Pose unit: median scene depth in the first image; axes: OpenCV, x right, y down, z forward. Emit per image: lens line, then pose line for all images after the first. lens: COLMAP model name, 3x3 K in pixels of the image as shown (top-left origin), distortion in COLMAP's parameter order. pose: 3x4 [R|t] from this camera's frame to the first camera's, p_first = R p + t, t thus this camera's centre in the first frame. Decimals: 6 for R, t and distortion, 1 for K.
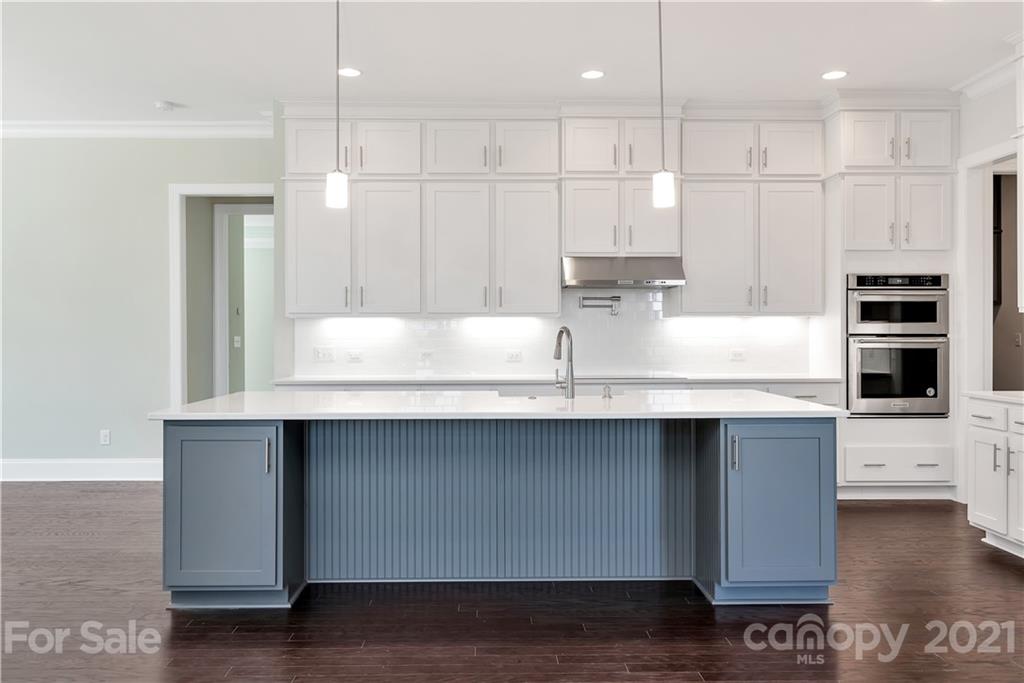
lens RADIAL K [[796.1, 0, 527.4], [0, 796.1, 331.6], [0, 0, 1]] dist [0.002908, -0.000443]
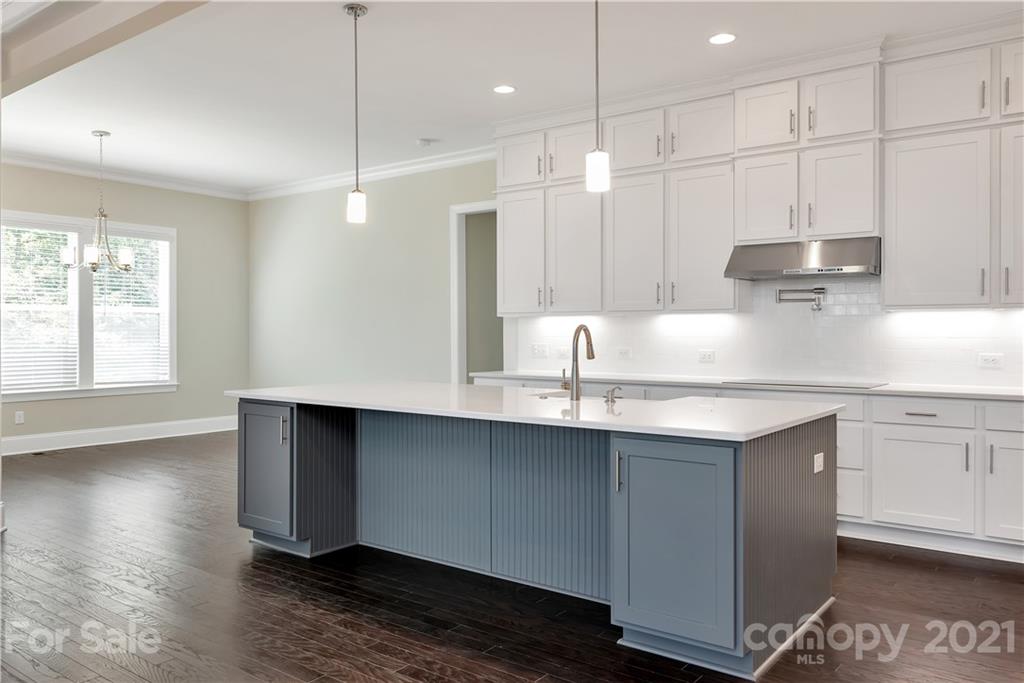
lens RADIAL K [[796.1, 0, 527.4], [0, 796.1, 331.6], [0, 0, 1]] dist [0.002908, -0.000443]
pose [[0.778763, 0.001761, -0.627315, 0.429191], [-0.000109, 0.999996, 0.002672, -0.000284], [0.627318, -0.002013, 0.778761, 0.160309]]
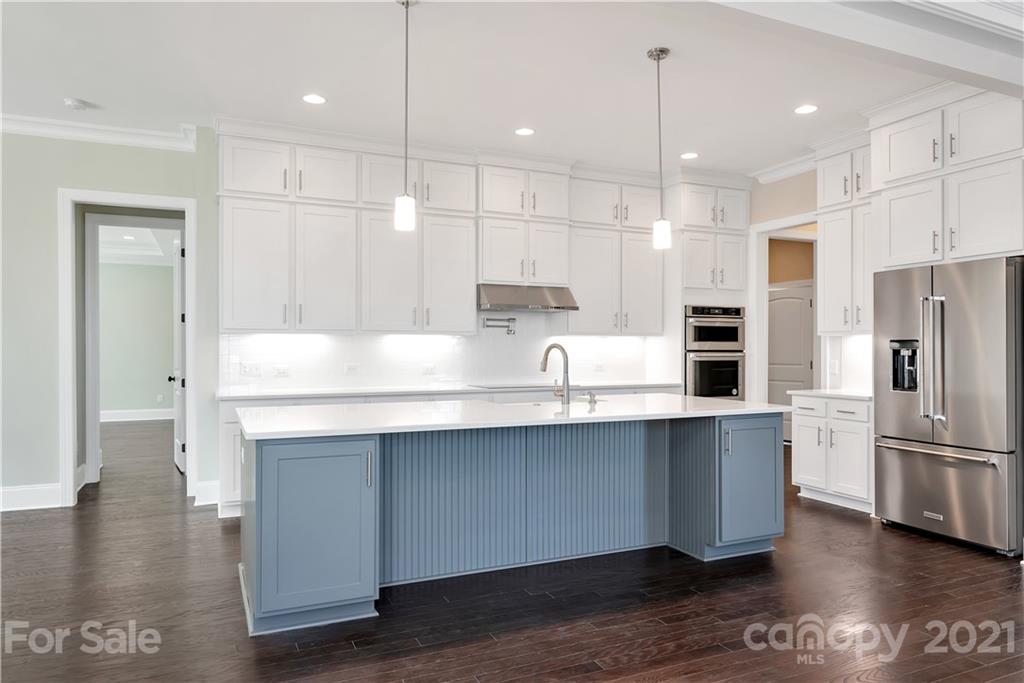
lens RADIAL K [[661.1, 0, 531.6], [0, 661.1, 344.9], [0, 0, 1]] dist [-0.000103, 0.000724]
pose [[0.919551, 0.004207, 0.392949, -0.270869], [-0.002677, 0.999987, -0.004440, -0.000005], [-0.392962, 0.003031, 0.919550, 0.080835]]
